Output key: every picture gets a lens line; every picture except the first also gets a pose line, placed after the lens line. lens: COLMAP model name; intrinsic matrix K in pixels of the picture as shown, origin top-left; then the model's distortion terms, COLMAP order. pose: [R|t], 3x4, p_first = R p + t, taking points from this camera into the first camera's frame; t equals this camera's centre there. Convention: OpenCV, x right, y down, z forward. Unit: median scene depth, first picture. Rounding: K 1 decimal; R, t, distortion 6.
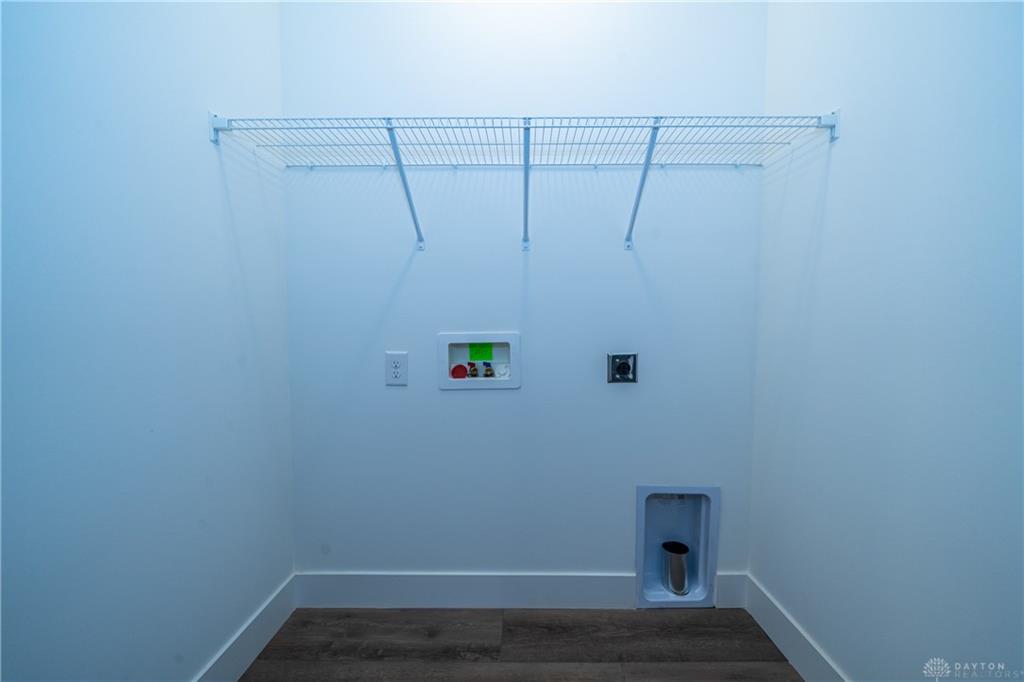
lens RADIAL K [[388.9, 0, 512.0], [0, 388.9, 341.0], [0, 0, 1]] dist [-0.004653, -0.000132]
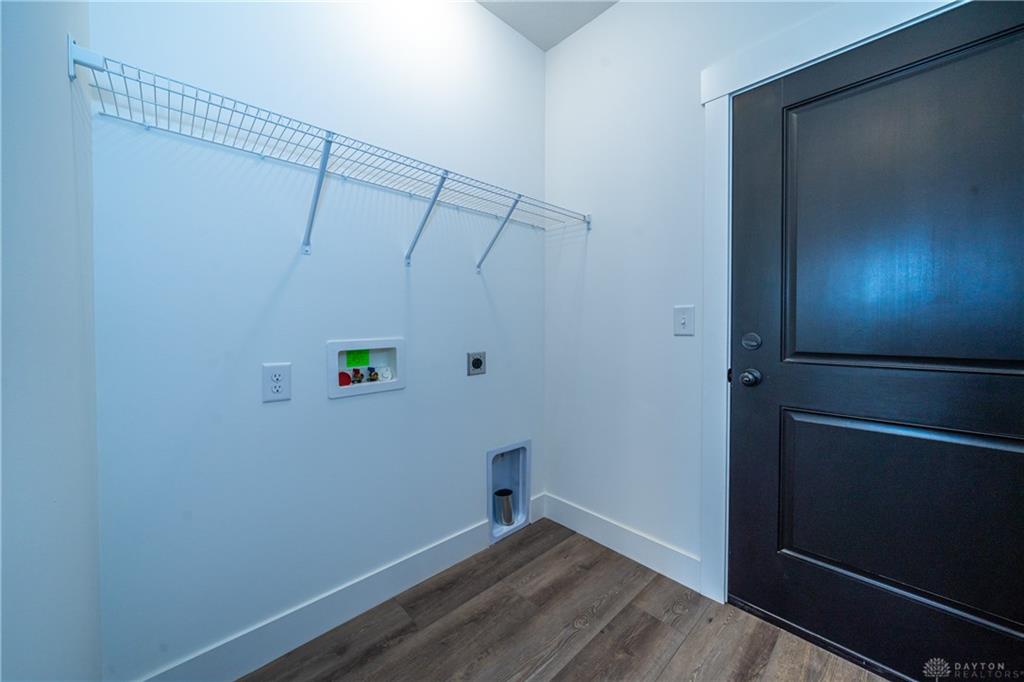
lens RADIAL K [[388.7, 0, 512.0], [0, 388.7, 341.0], [0, 0, 1]] dist [-0.000390, -0.000316]
pose [[0.712049, -0.029043, 0.701529, -0.538141], [0.049940, 0.998709, -0.009343, 0.011861], [-0.700352, 0.041687, 0.712580, -0.020912]]
